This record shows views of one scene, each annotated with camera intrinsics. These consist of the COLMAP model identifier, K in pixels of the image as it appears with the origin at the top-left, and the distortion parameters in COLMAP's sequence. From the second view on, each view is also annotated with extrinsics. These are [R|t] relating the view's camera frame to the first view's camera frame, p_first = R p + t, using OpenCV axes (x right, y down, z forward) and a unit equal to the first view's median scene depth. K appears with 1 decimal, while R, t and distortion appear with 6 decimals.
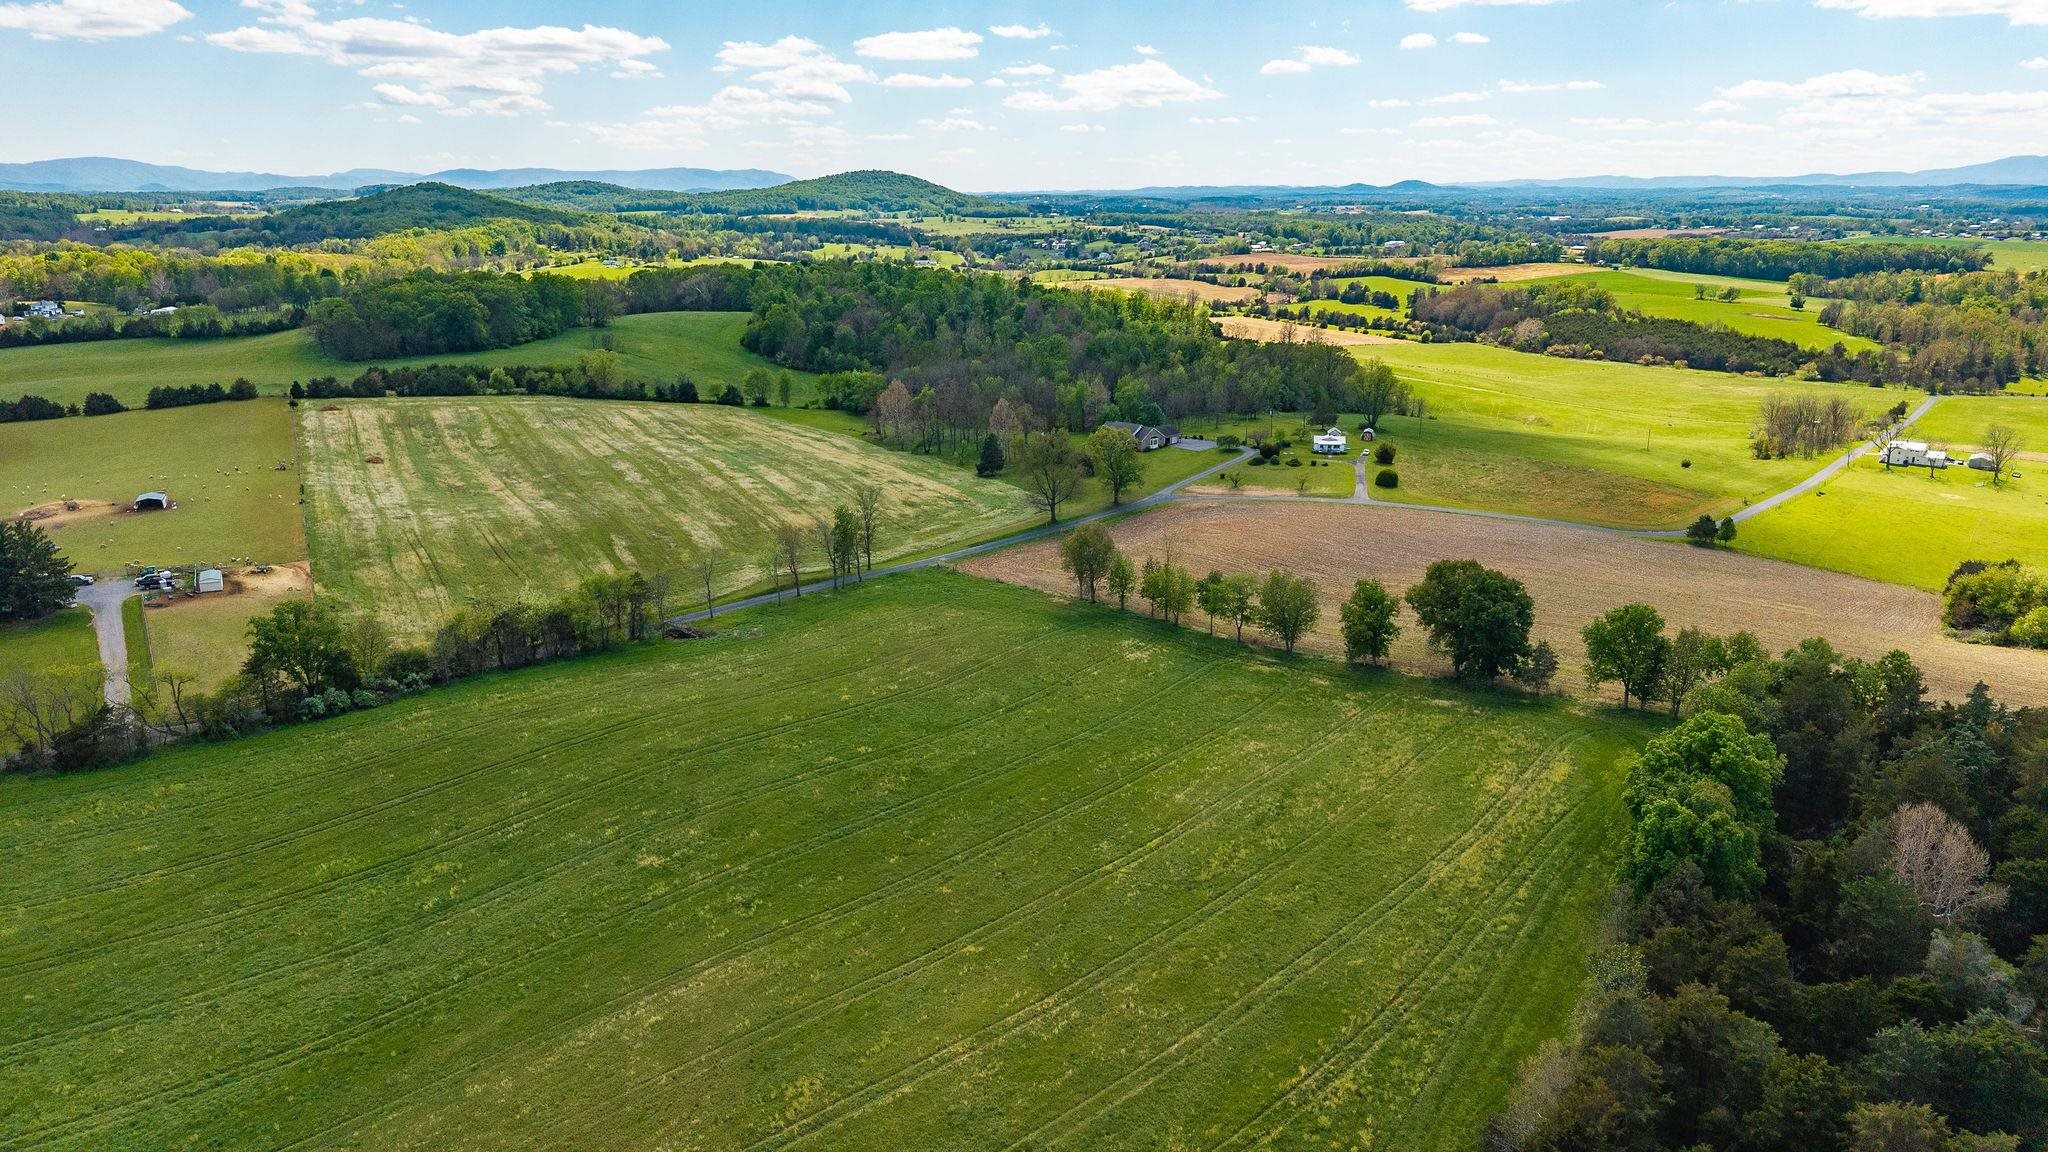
lens RADIAL K [[1367.8, 0, 1035.6], [0, 1367.8, 597.3], [0, 0, 1]] dist [0.033539, -0.039876]
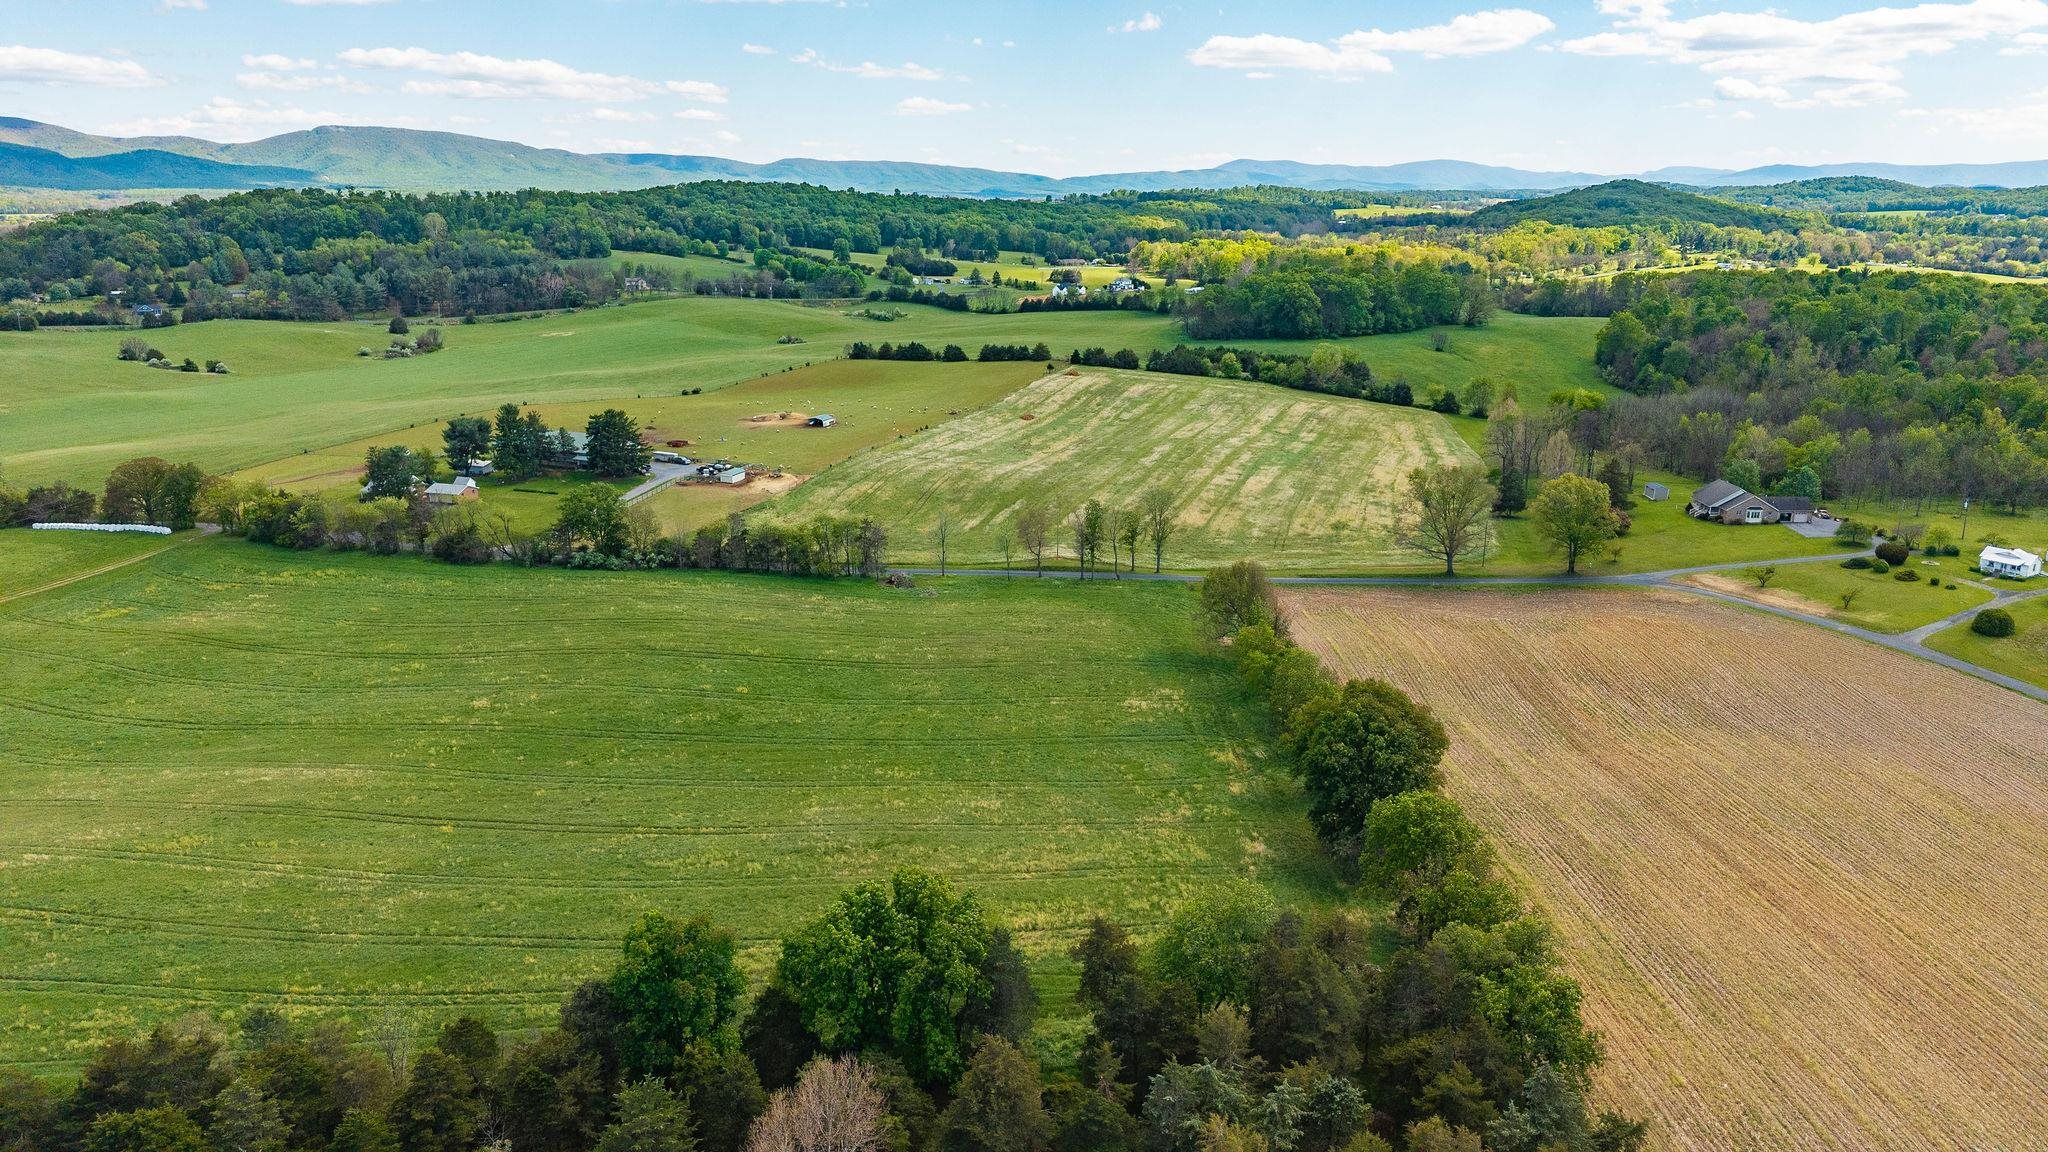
lens RADIAL K [[1367.8, 0, 1022.7], [0, 1367.8, 616.5], [0, 0, 1]] dist [0.033539, -0.039876]
pose [[0.647176, 0.223802, -0.728750, 0.332545], [-0.213558, 0.970886, 0.108509, -0.046869], [0.731817, 0.085406, 0.676128, 0.166328]]
